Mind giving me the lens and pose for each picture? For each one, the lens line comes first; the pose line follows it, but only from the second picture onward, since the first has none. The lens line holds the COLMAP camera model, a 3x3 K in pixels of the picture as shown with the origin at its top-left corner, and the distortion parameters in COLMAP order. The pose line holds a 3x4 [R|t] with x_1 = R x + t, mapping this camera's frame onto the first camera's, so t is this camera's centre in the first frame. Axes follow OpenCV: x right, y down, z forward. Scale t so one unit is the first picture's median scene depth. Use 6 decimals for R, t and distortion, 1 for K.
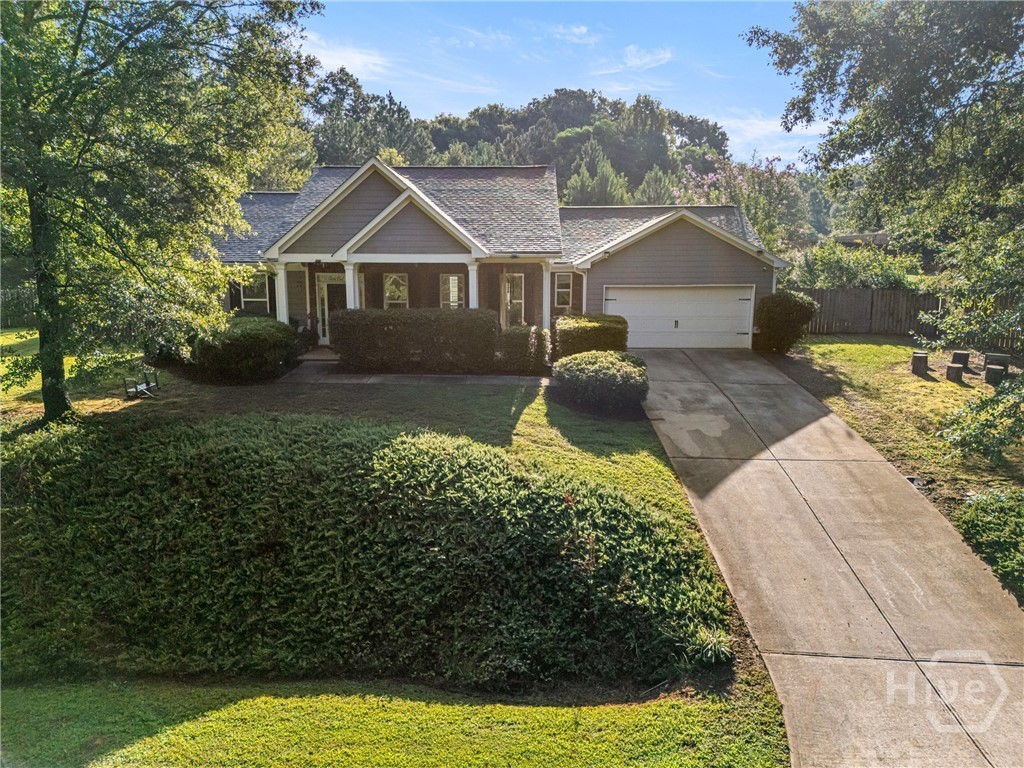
lens RADIAL K [[719.3, 0, 516.4], [0, 719.3, 385.0], [0, 0, 1]] dist [0.090640, -0.142108]
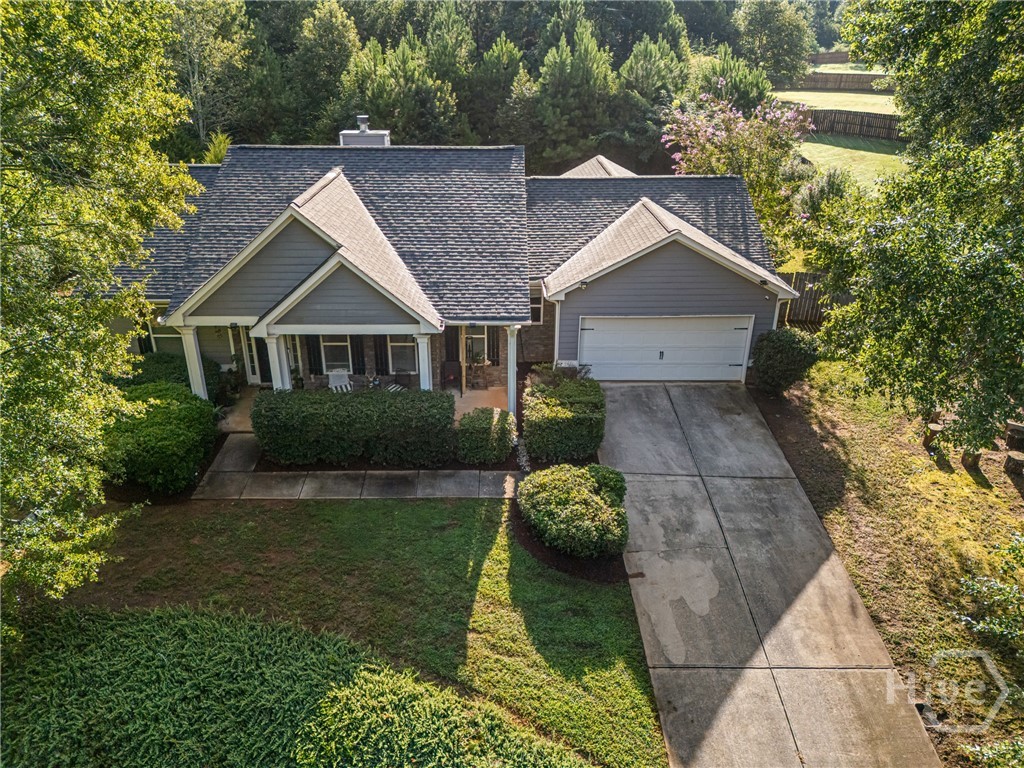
lens RADIAL K [[719.3, 0, 516.4], [0, 719.3, 385.0], [0, 0, 1]] dist [0.090640, -0.142108]
pose [[0.999397, -0.008357, 0.033694, 0.019076], [-0.000675, 0.965731, 0.259544, -0.329932], [-0.034709, -0.259410, 0.965143, 0.182939]]
